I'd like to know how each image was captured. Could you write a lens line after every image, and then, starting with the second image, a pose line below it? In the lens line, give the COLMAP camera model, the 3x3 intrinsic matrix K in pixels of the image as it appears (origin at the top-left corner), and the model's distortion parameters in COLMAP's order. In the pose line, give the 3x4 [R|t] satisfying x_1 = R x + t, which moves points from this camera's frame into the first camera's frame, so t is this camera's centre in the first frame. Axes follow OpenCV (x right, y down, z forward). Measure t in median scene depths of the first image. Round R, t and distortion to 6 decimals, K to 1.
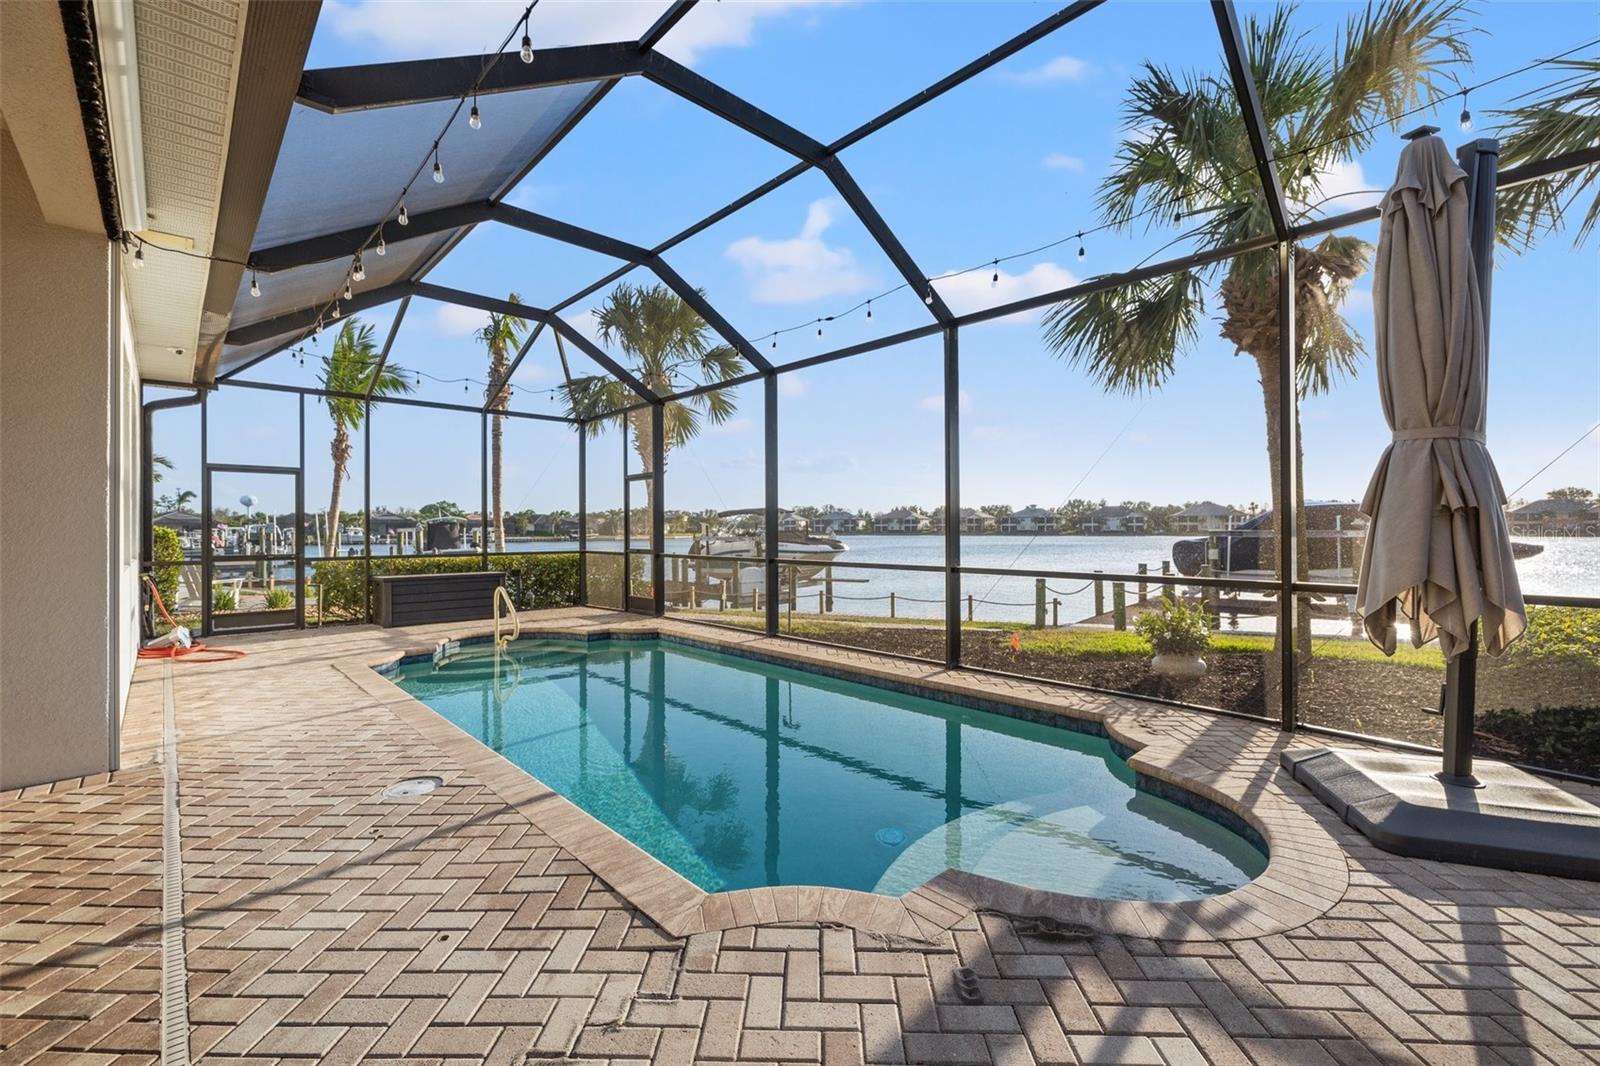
lens RADIAL K [[667.6, 0, 791.6], [0, 667.6, 532.2], [0, 0, 1]] dist [-0.003802, -0.000311]
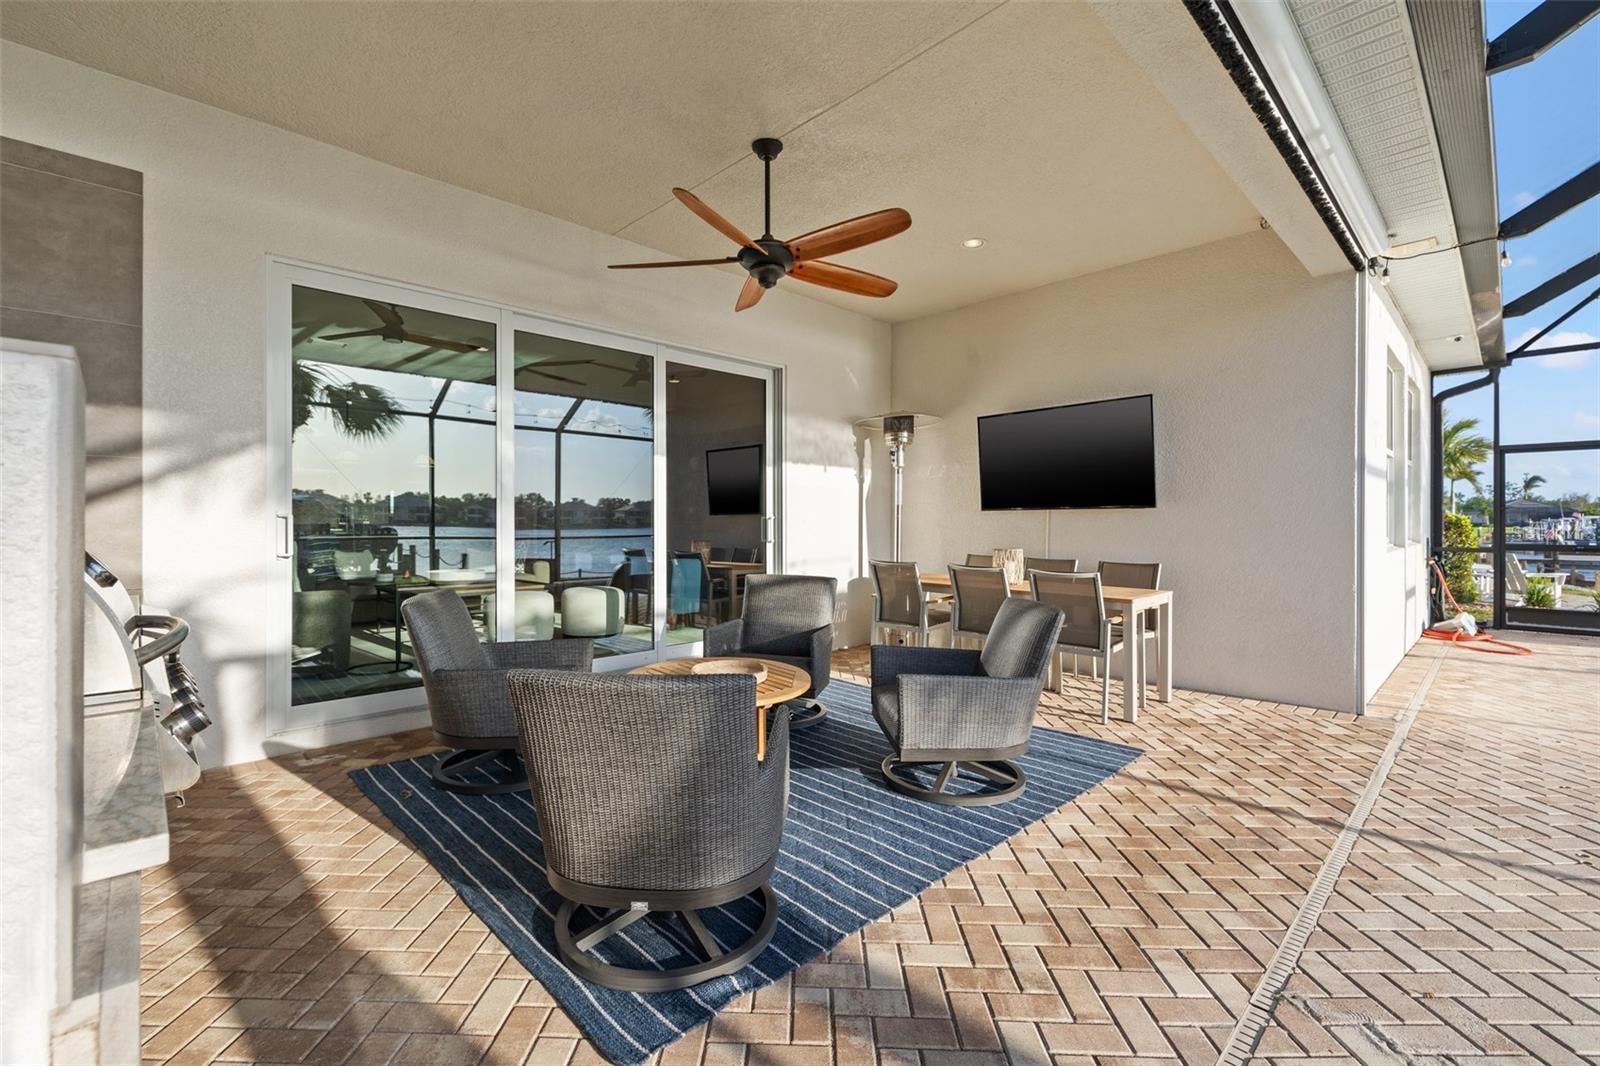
lens RADIAL K [[698.2, 0, 805.7], [0, 698.2, 504.4], [0, 0, 1]] dist [-0.000190, -0.000092]
pose [[0.029104, -0.021294, -0.999350, 0.241983], [-0.003219, 0.999766, -0.021397, 0.012751], [0.999571, 0.003839, 0.029029, -0.038273]]
